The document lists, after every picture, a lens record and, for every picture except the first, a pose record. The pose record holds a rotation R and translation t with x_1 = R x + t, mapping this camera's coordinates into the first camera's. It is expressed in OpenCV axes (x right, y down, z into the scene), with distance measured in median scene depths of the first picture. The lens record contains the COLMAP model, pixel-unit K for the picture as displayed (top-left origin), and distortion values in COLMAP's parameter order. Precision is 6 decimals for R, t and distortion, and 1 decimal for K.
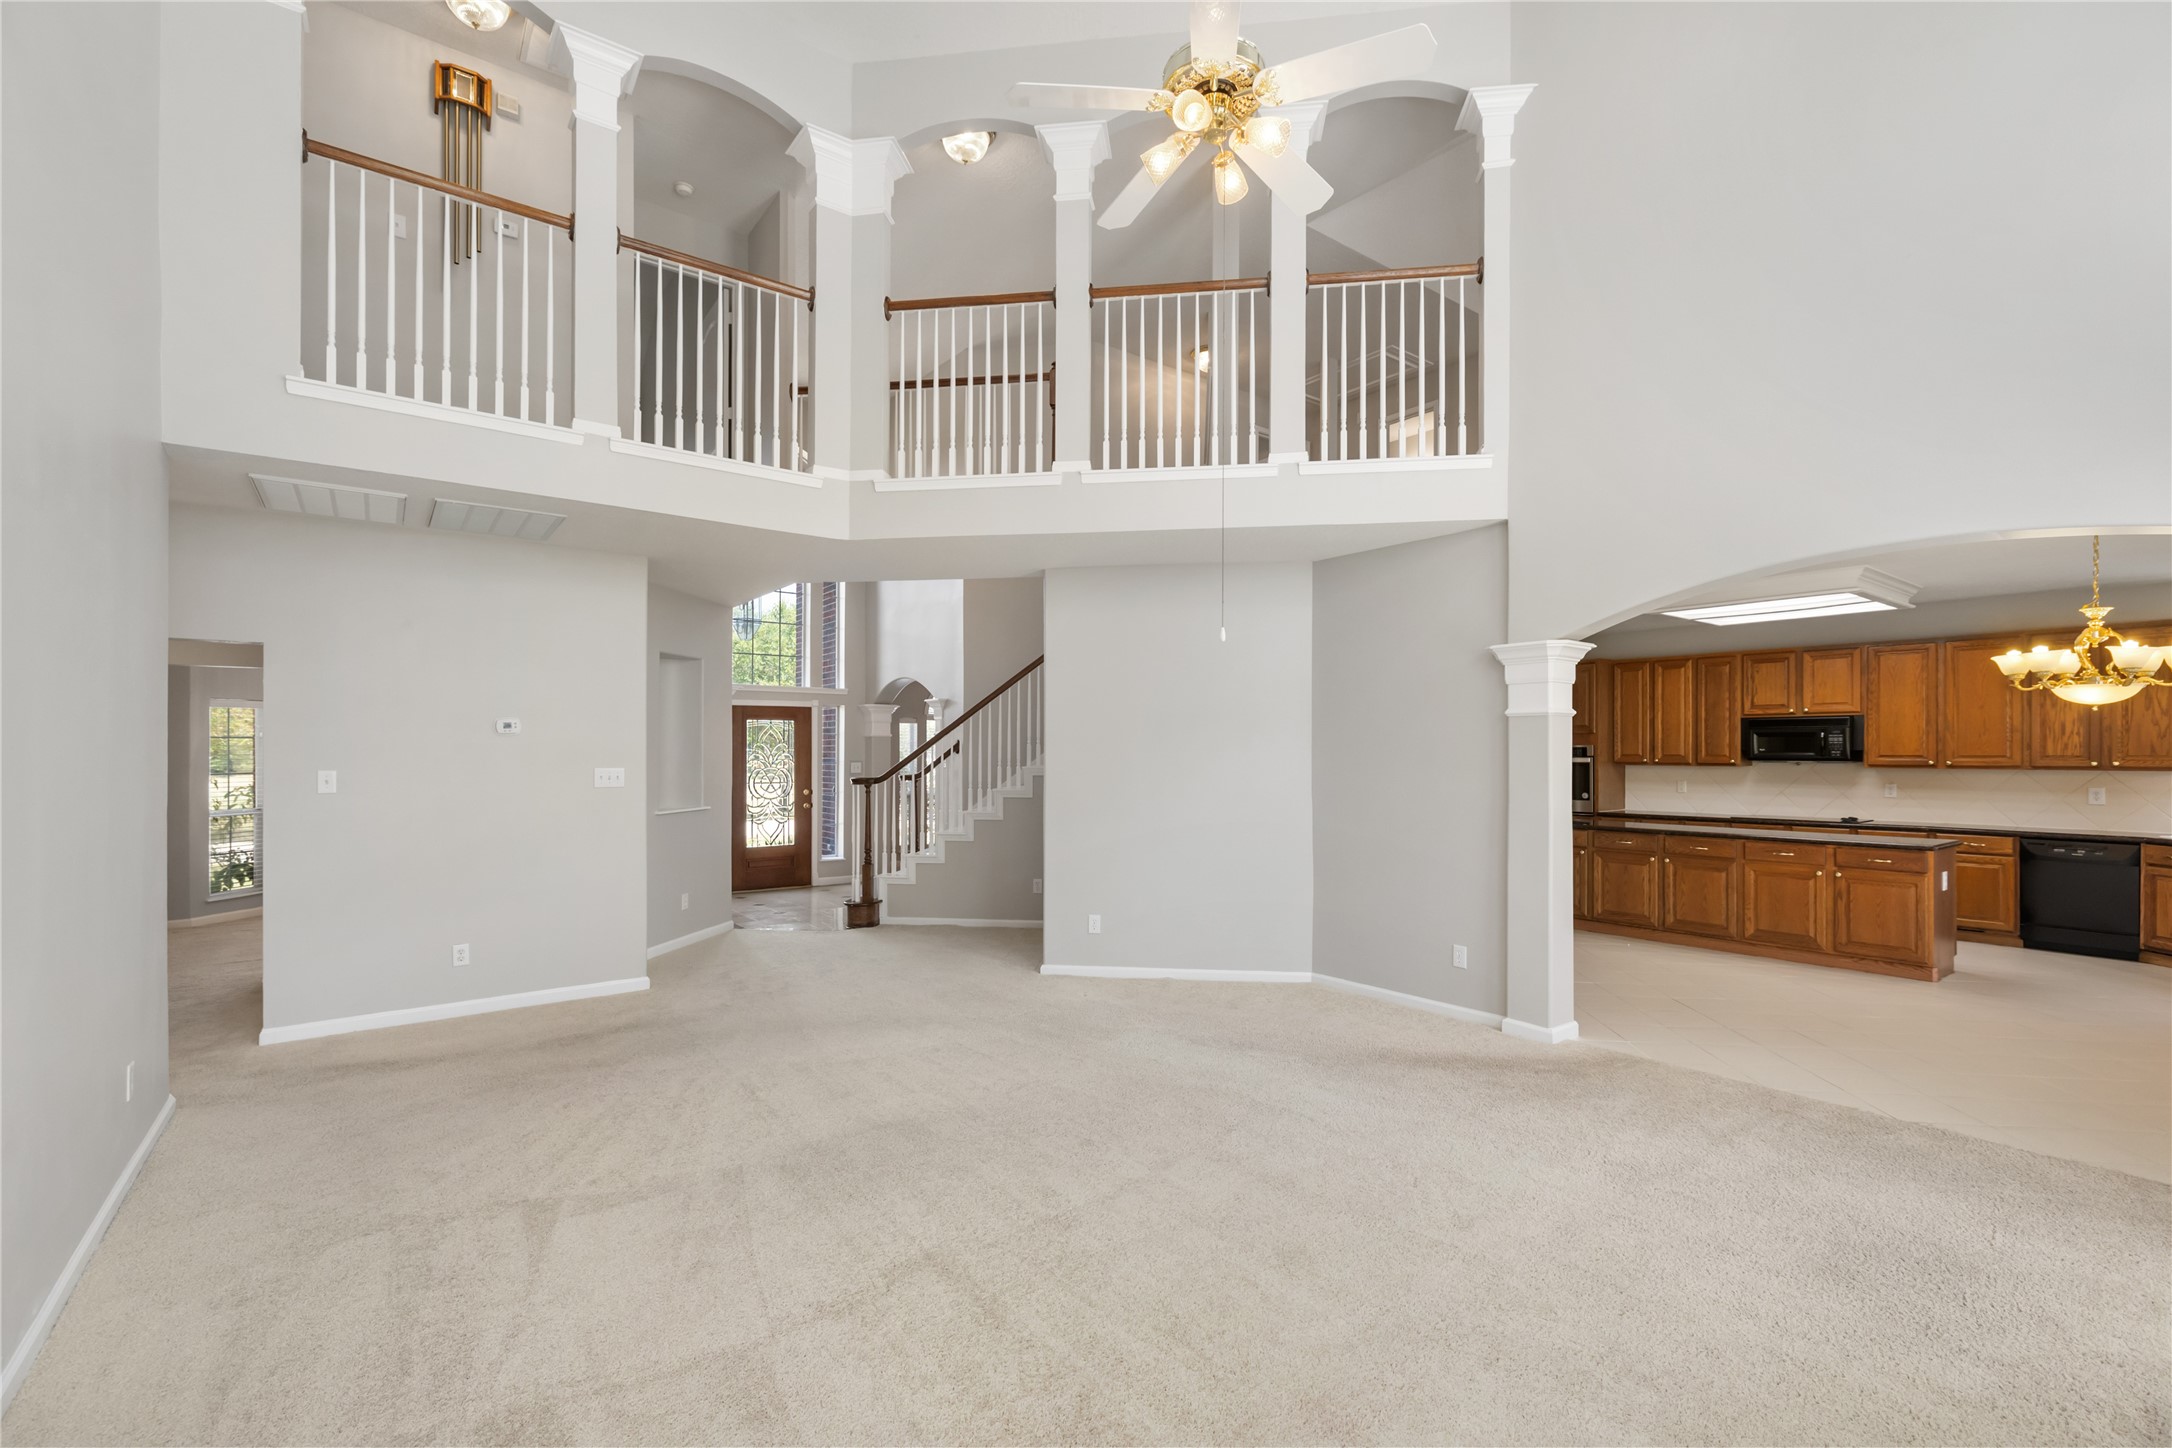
lens RADIAL K [[936.7, 0, 1085.9], [0, 936.7, 752.0], [0, 0, 1]] dist [-0.000011, -0.000189]
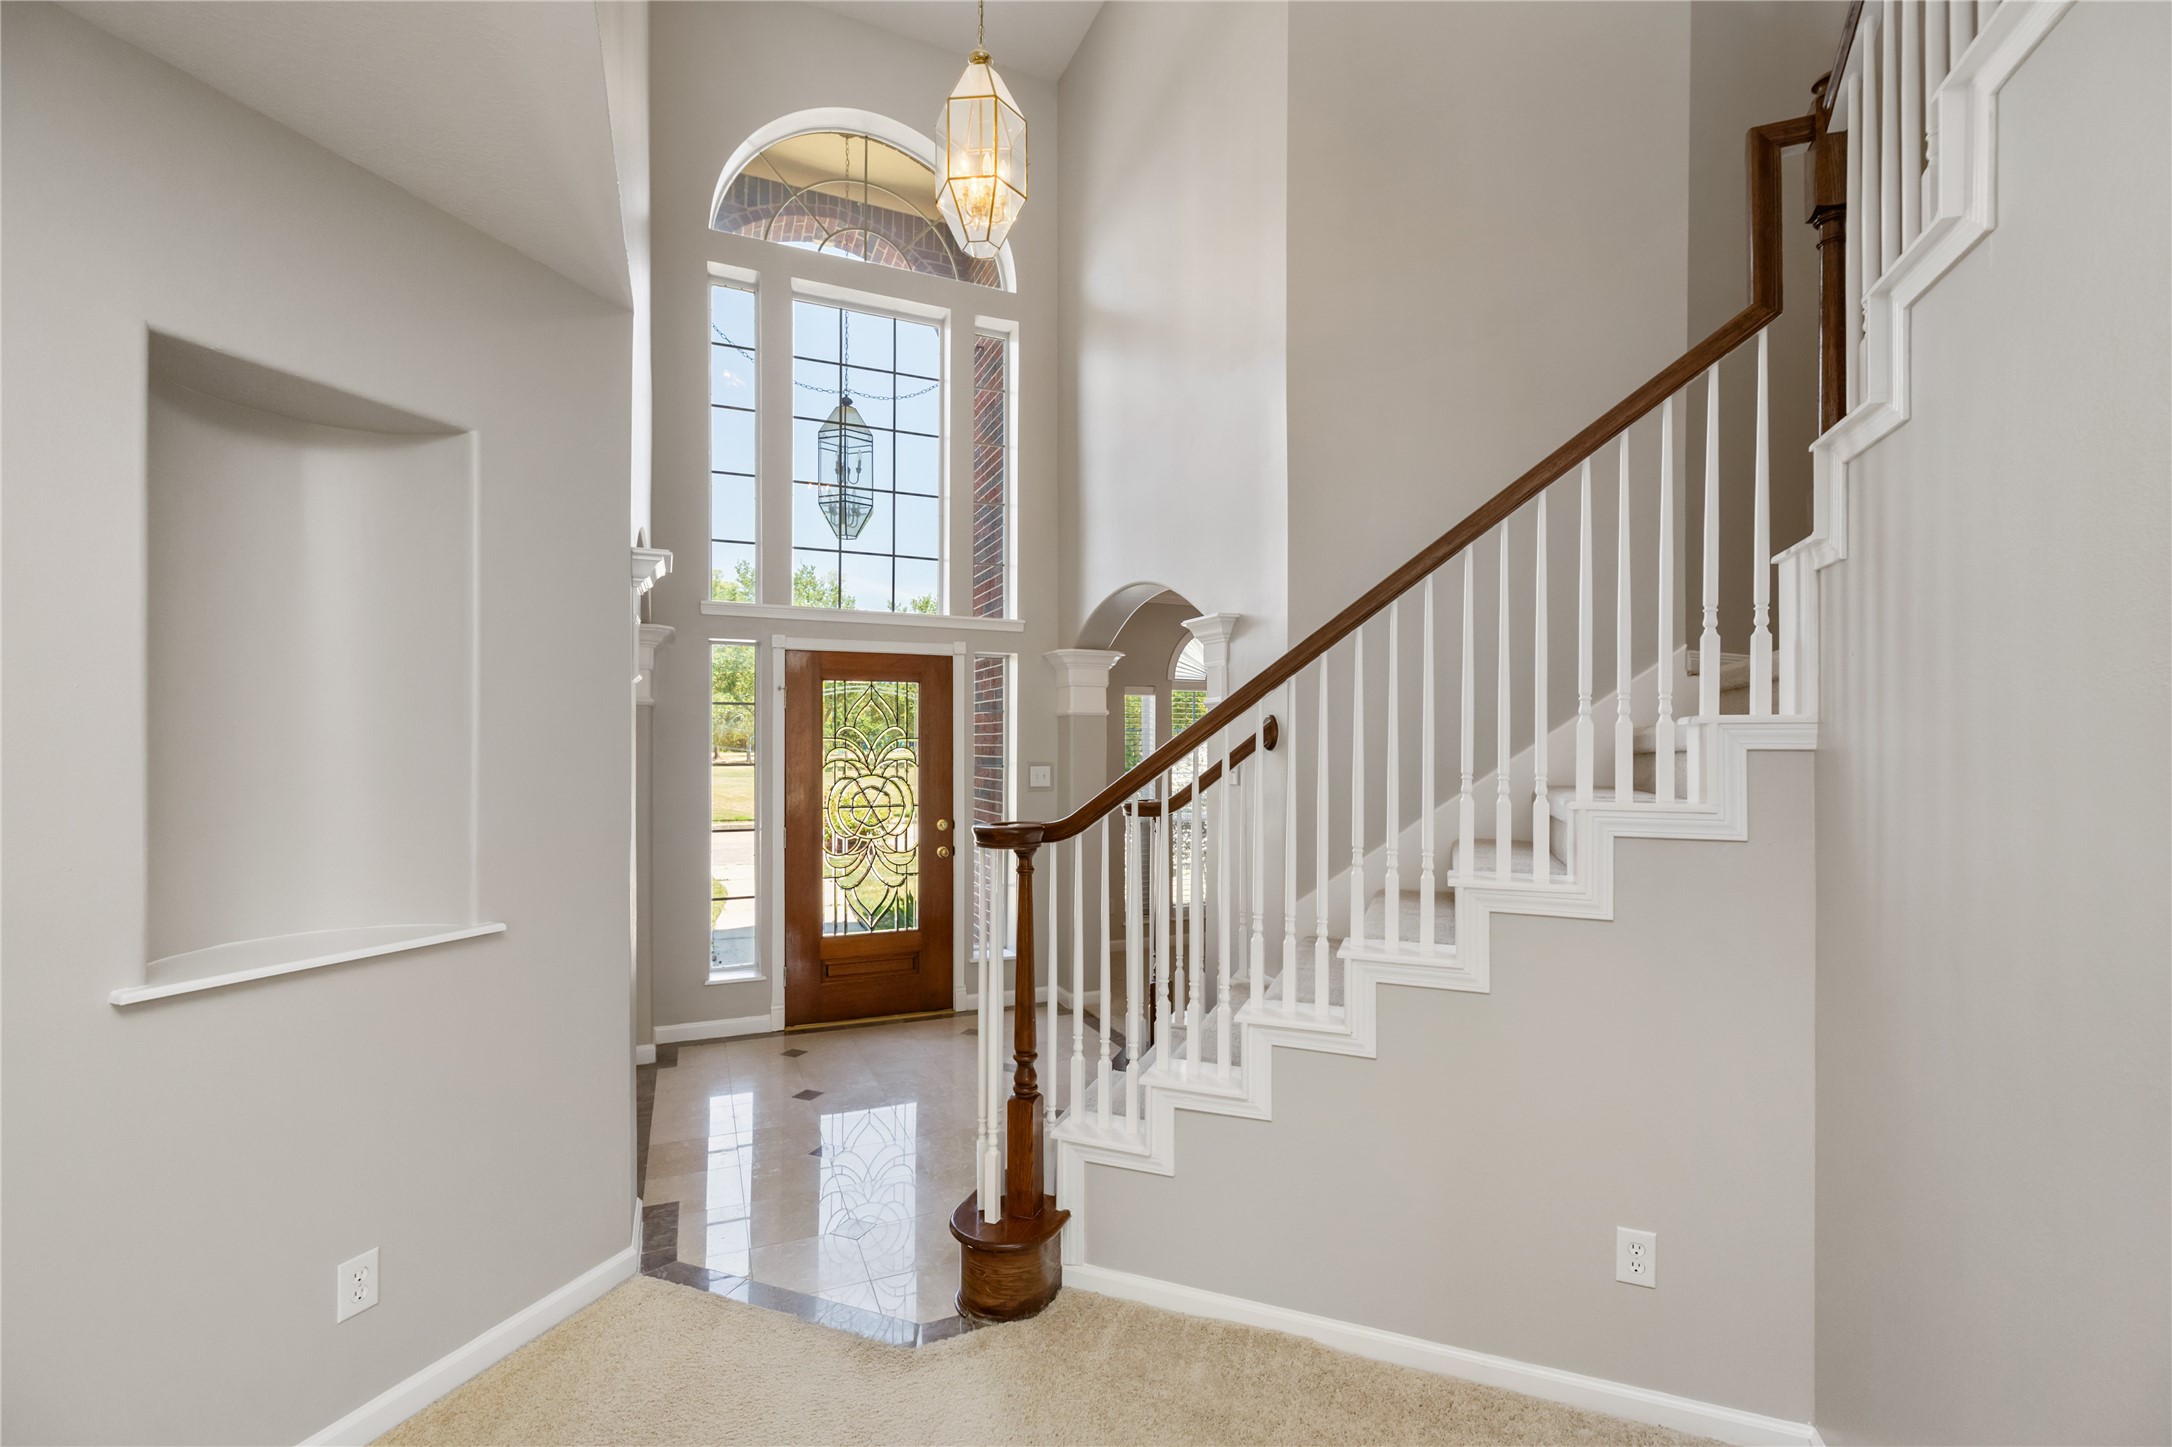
lens RADIAL K [[922.6, 0, 1091.3], [0, 922.6, 731.2], [0, 0, 1]] dist [0.000478, -0.000064]
pose [[0.972405, 0.001371, -0.233294, -0.107703], [-0.004972, 0.999877, -0.014849, -0.000578], [0.233245, 0.015599, 0.972293, 0.549425]]
